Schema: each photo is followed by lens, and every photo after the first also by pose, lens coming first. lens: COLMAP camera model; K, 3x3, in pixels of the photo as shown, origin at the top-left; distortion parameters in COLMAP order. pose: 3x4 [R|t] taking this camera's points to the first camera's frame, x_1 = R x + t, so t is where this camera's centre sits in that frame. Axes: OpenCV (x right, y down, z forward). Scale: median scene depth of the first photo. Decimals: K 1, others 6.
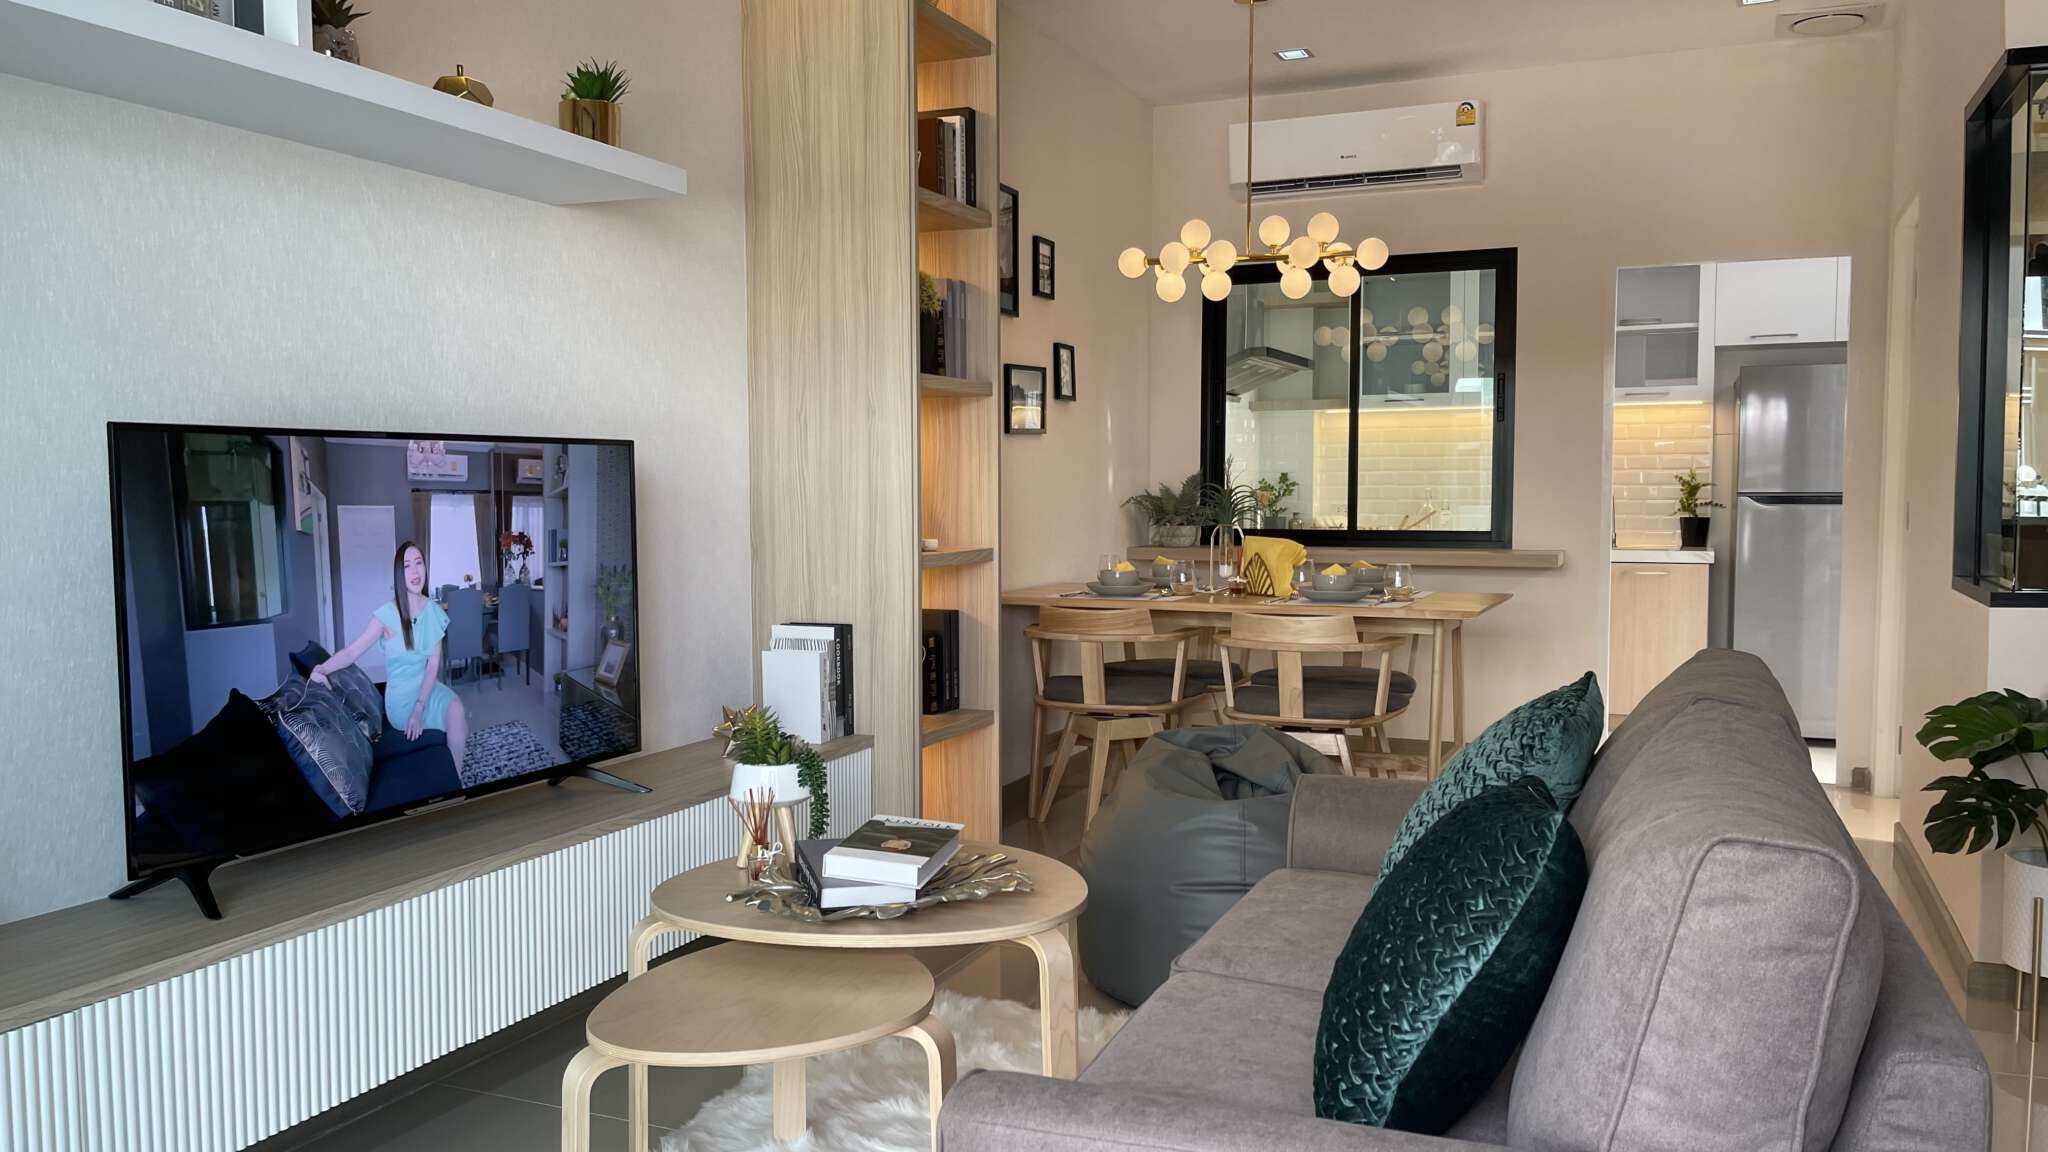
lens RADIAL K [[1554.6, 0, 1023.5], [0, 1554.6, 577.7], [0, 0, 1]] dist [-0.012297, -0.001461]
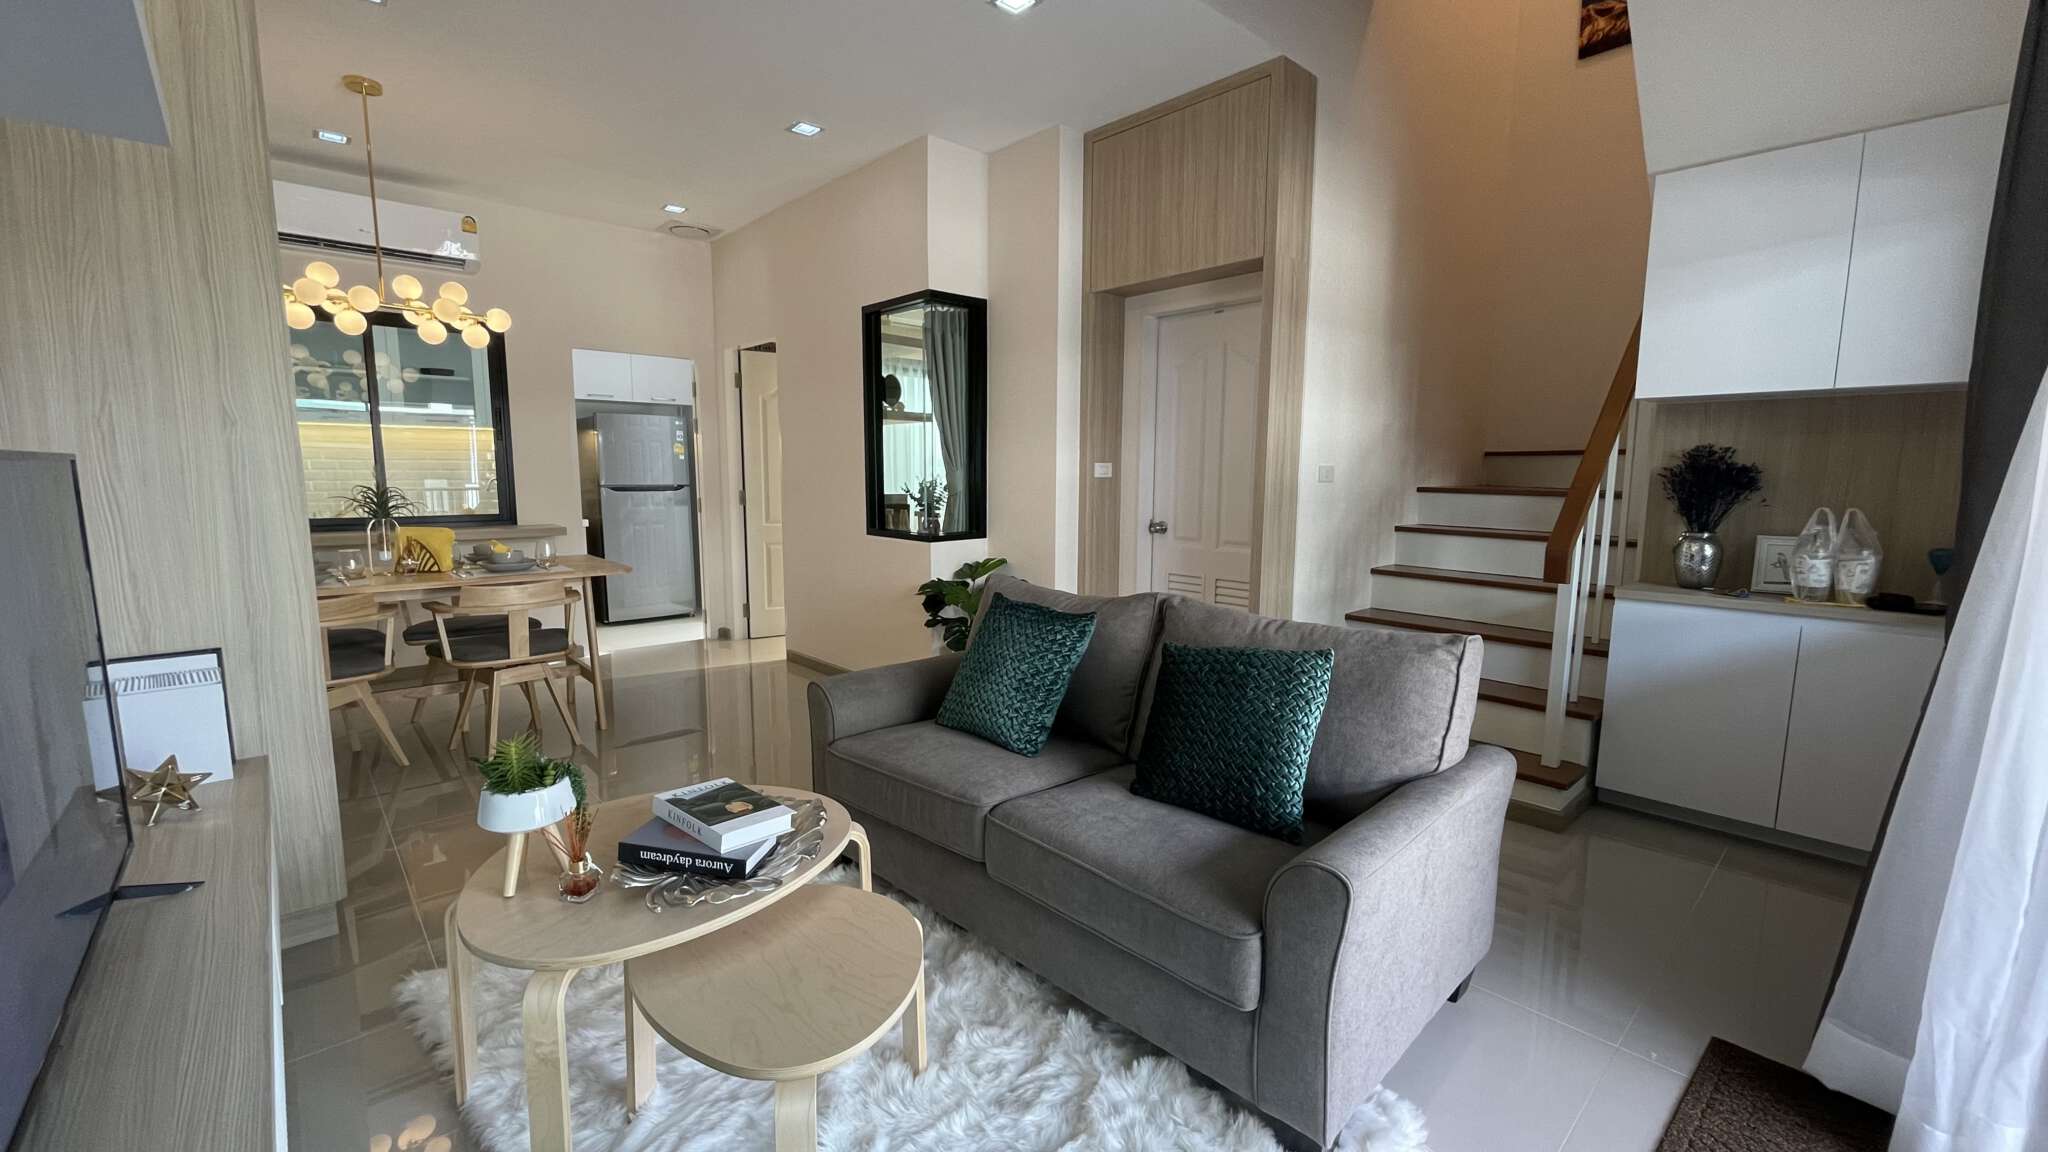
lens RADIAL K [[815.4, 0, 1024.2], [0, 815.4, 575.1], [0, 0, 1]] dist [0.001169, 0.000127]
pose [[0.399494, -0.107317, 0.910432, -0.271971], [0.046681, 0.994217, 0.096710, -0.029221], [-0.915546, 0.003864, 0.402194, 0.263002]]
